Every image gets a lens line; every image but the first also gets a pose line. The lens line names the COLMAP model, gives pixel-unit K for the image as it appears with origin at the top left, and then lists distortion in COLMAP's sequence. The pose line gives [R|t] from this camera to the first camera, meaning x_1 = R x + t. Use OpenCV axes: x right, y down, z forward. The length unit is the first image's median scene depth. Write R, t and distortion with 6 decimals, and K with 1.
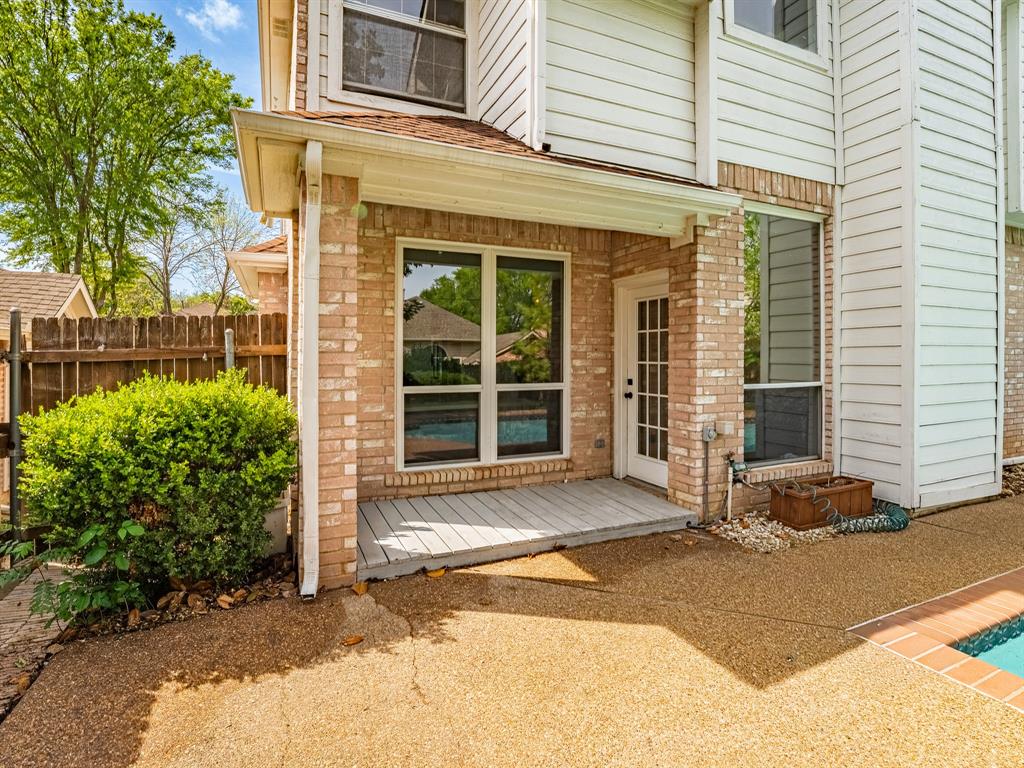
lens RADIAL K [[521.7, 0, 511.6], [0, 521.7, 364.7], [0, 0, 1]] dist [-0.019081, 0.000243]
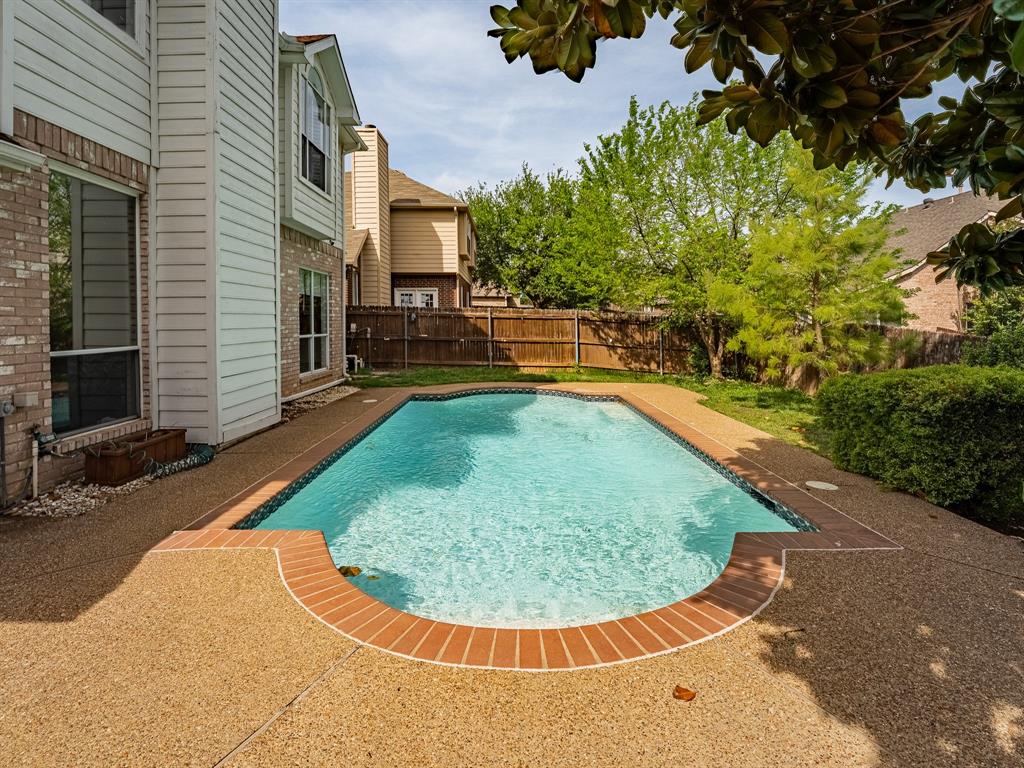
lens RADIAL K [[510.7, 0, 510.9], [0, 510.7, 329.0], [0, 0, 1]] dist [-0.027725, 0.001459]
pose [[0.405154, -0.012535, 0.914163, -0.046019], [0.012072, 0.999892, 0.008360, -0.001179], [-0.914169, 0.007649, 0.405261, -0.140009]]
